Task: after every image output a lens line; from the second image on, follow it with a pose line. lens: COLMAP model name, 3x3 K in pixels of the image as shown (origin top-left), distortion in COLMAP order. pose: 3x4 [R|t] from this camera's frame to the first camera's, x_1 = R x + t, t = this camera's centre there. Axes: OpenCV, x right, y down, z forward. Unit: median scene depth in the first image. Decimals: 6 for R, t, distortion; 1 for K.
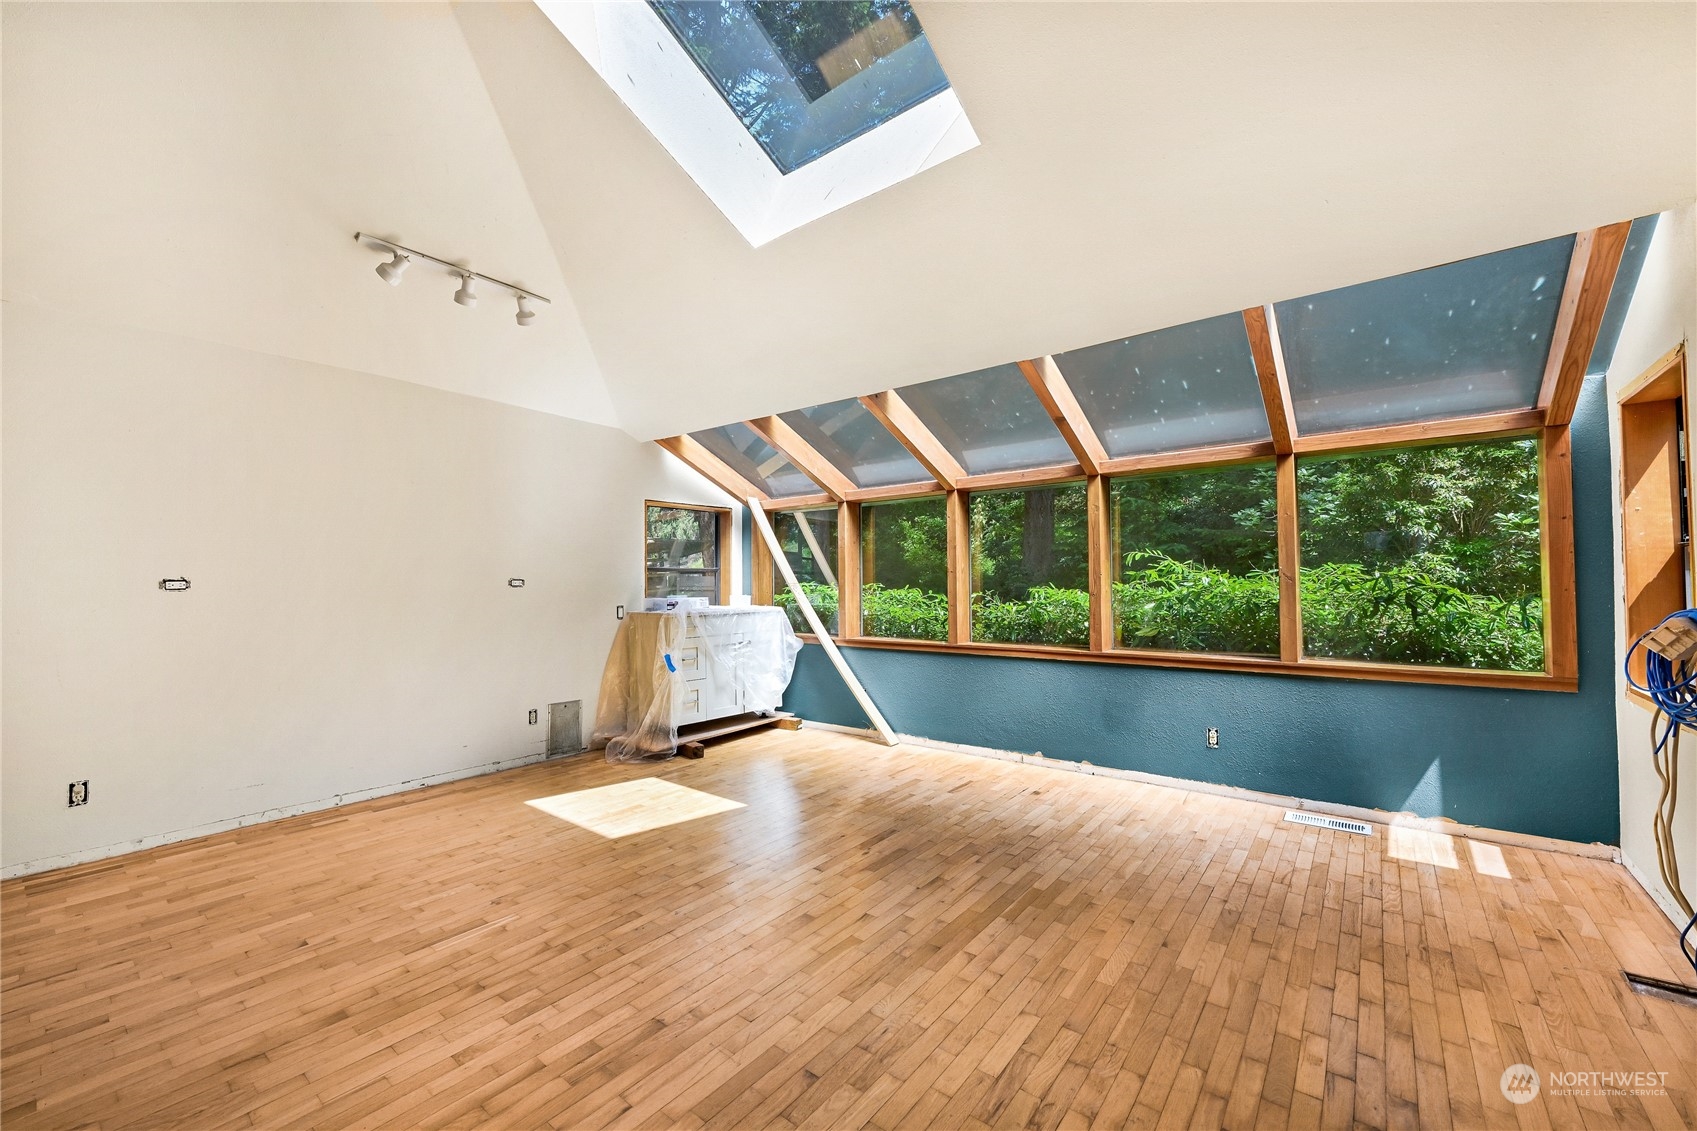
lens RADIAL K [[672.4, 0, 848.5], [0, 672.4, 565.5], [0, 0, 1]] dist [0.000457, -0.000174]
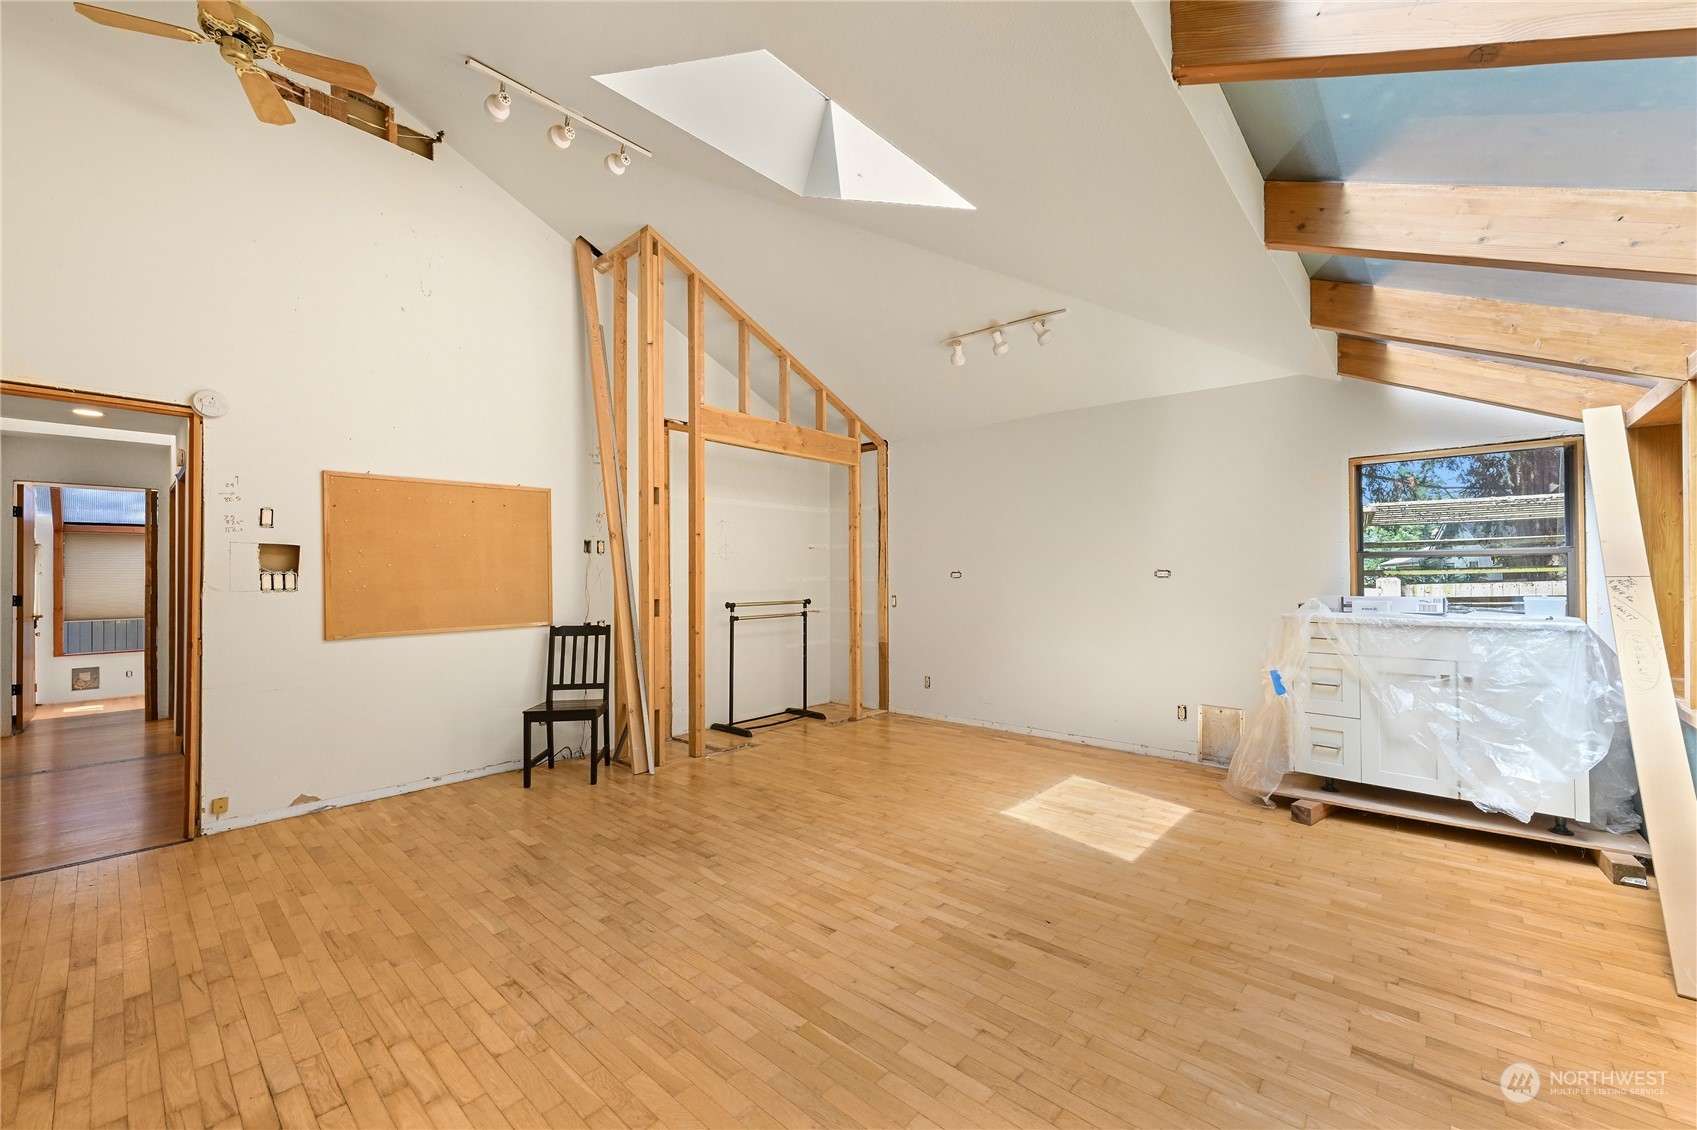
lens RADIAL K [[672.4, 0, 848.5], [0, 672.4, 565.0], [0, 0, 1]] dist [0.000457, -0.000174]
pose [[-0.070922, -0.007677, -0.997452, 0.893550], [0.031944, 0.999440, -0.009964, 0.013382], [0.996970, -0.032569, -0.070637, 1.013997]]
